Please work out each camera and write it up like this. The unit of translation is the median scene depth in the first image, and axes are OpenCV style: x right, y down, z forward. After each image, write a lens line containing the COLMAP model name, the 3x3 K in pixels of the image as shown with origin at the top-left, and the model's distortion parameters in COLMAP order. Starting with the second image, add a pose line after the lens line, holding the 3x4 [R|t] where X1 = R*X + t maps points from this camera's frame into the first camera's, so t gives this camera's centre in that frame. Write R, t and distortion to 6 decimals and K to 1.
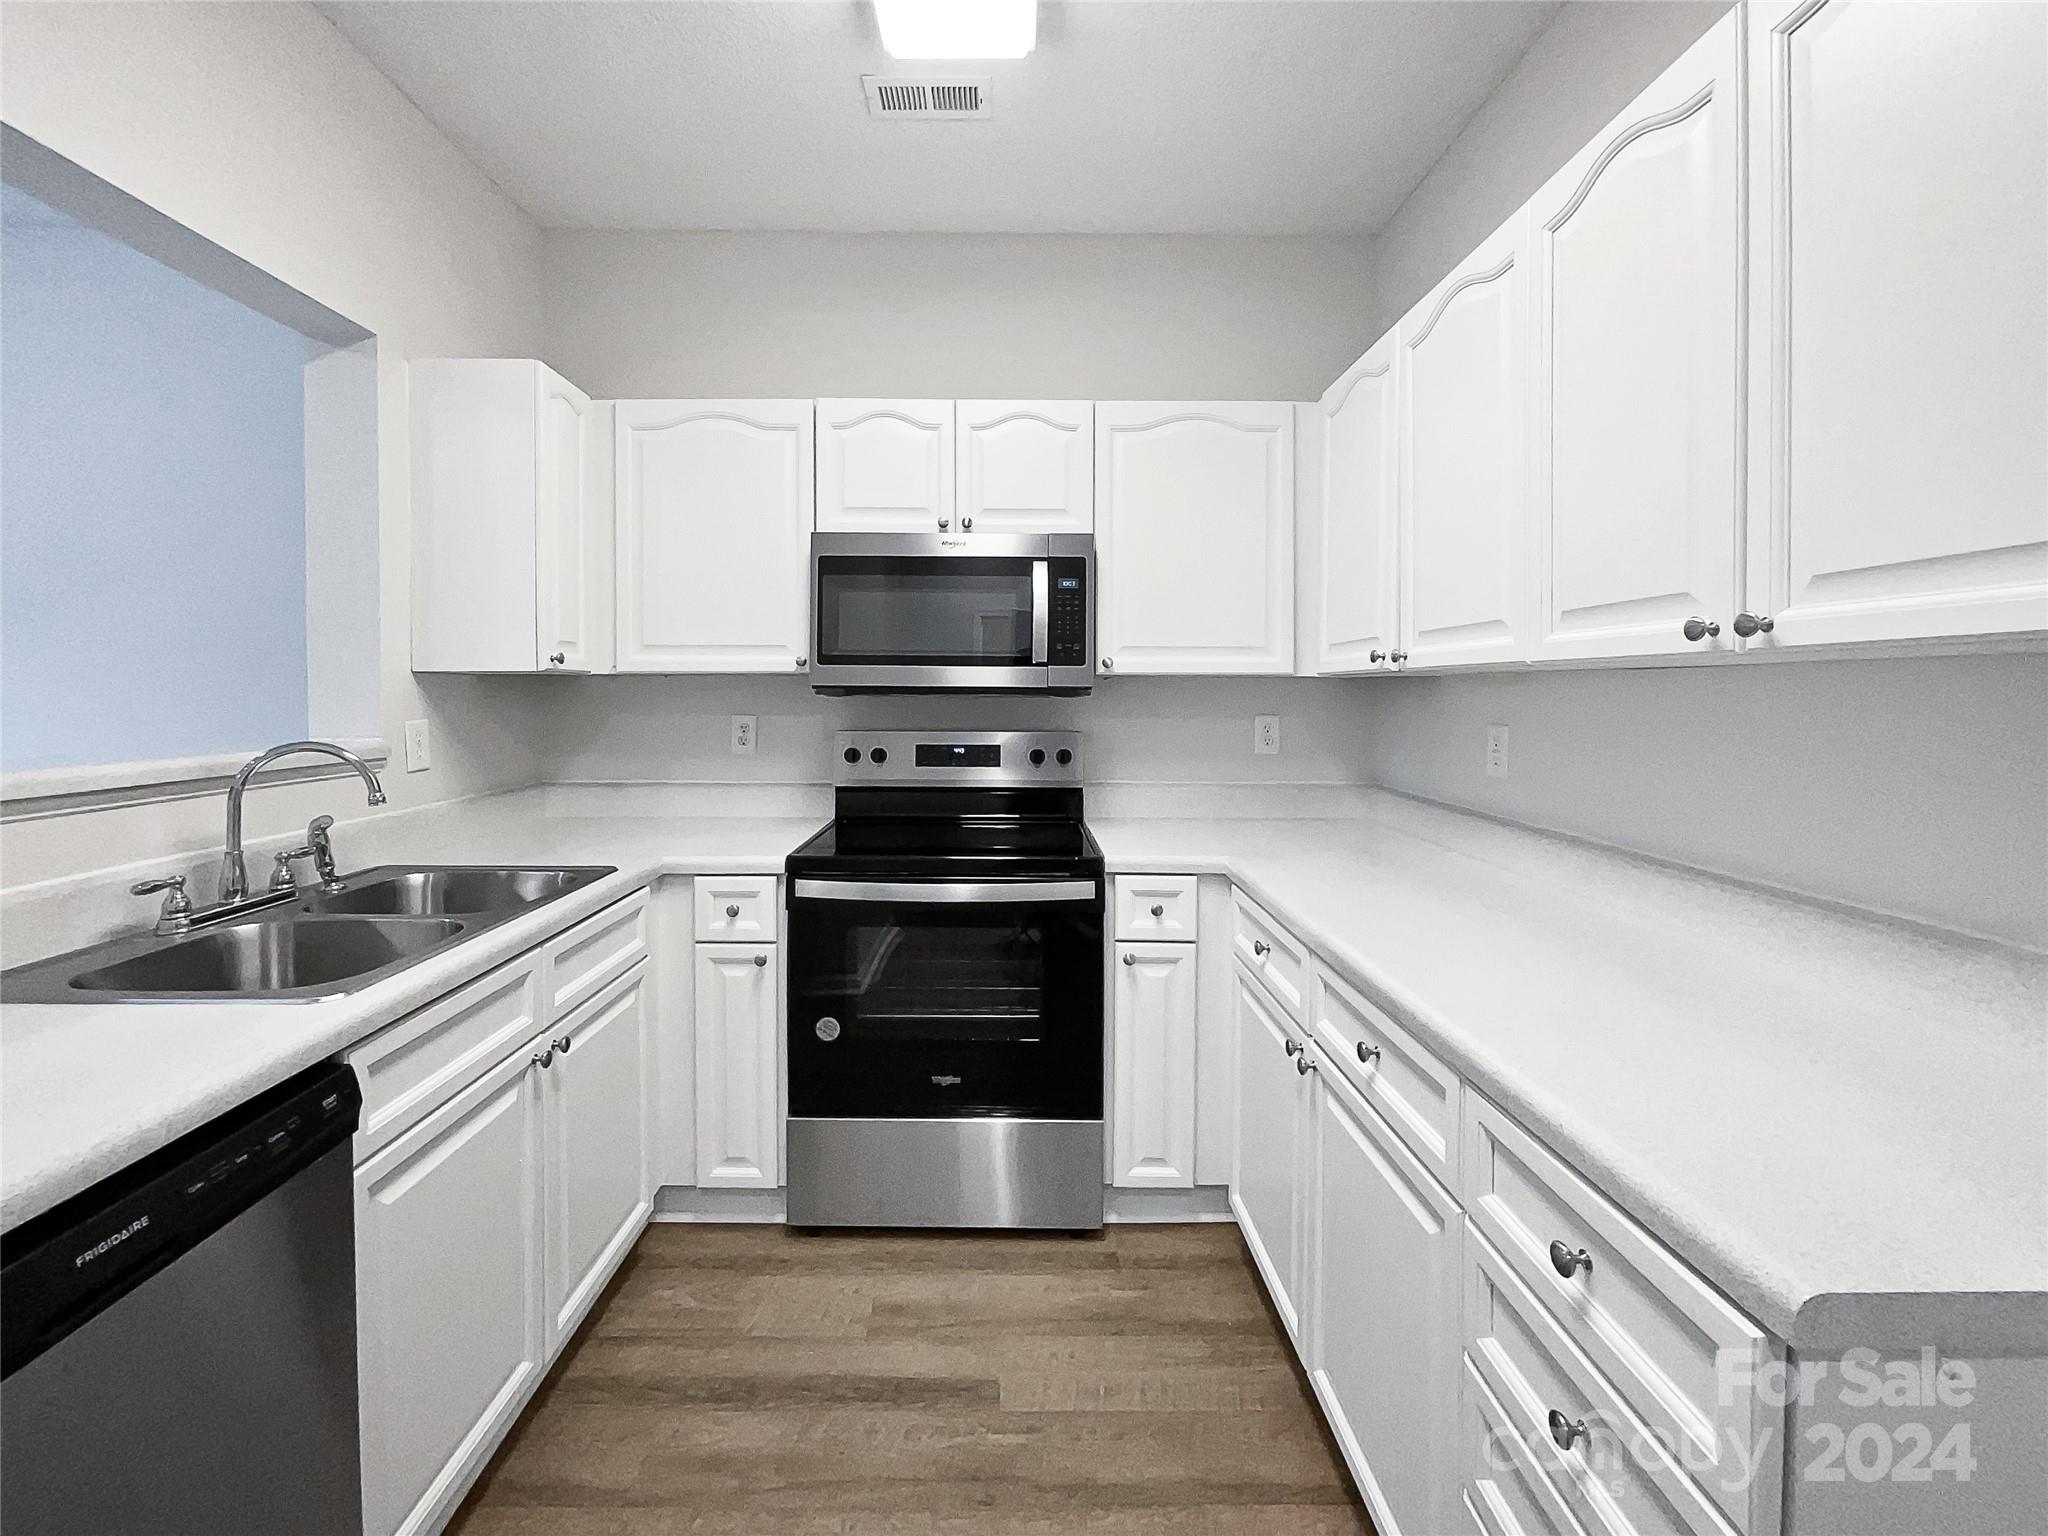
lens RADIAL K [[850.2, 0, 1028.1], [0, 850.2, 754.1], [0, 0, 1]] dist [-0.007555, 0.002897]
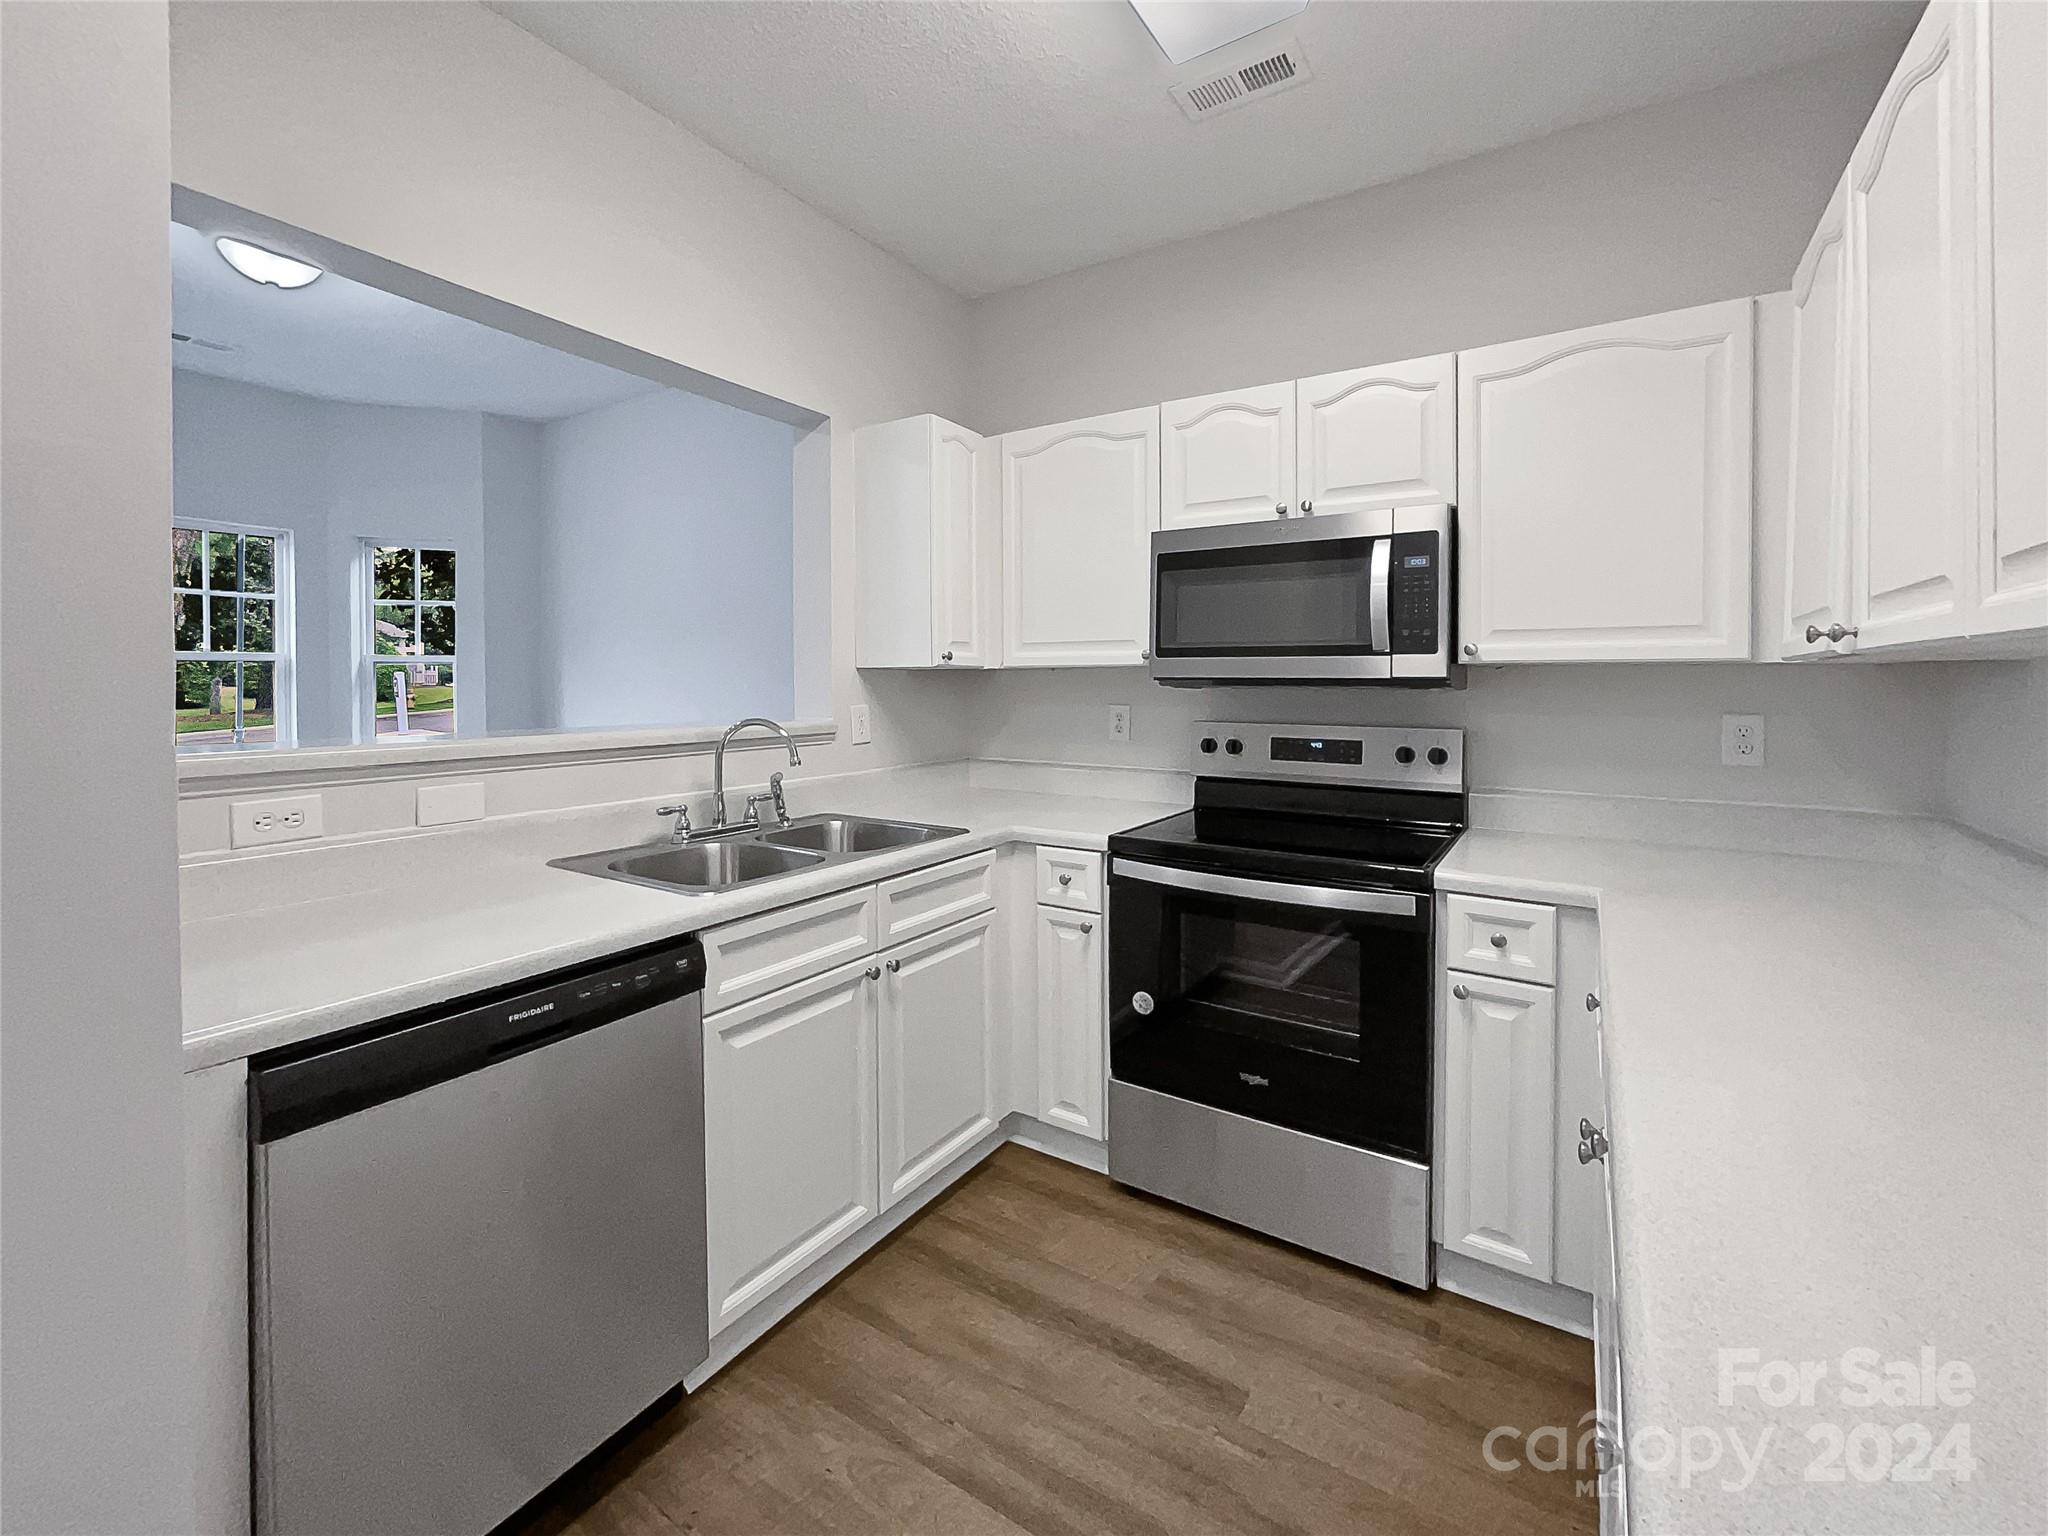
lens RADIAL K [[850.2, 0, 1042.0], [0, 850.2, 748.8], [0, 0, 1]] dist [-0.007555, 0.002897]
pose [[0.844988, 0.040297, -0.533264, 0.214150], [-0.038313, 0.999156, 0.014793, -0.002815], [0.533410, 0.007931, 0.845819, 0.039072]]
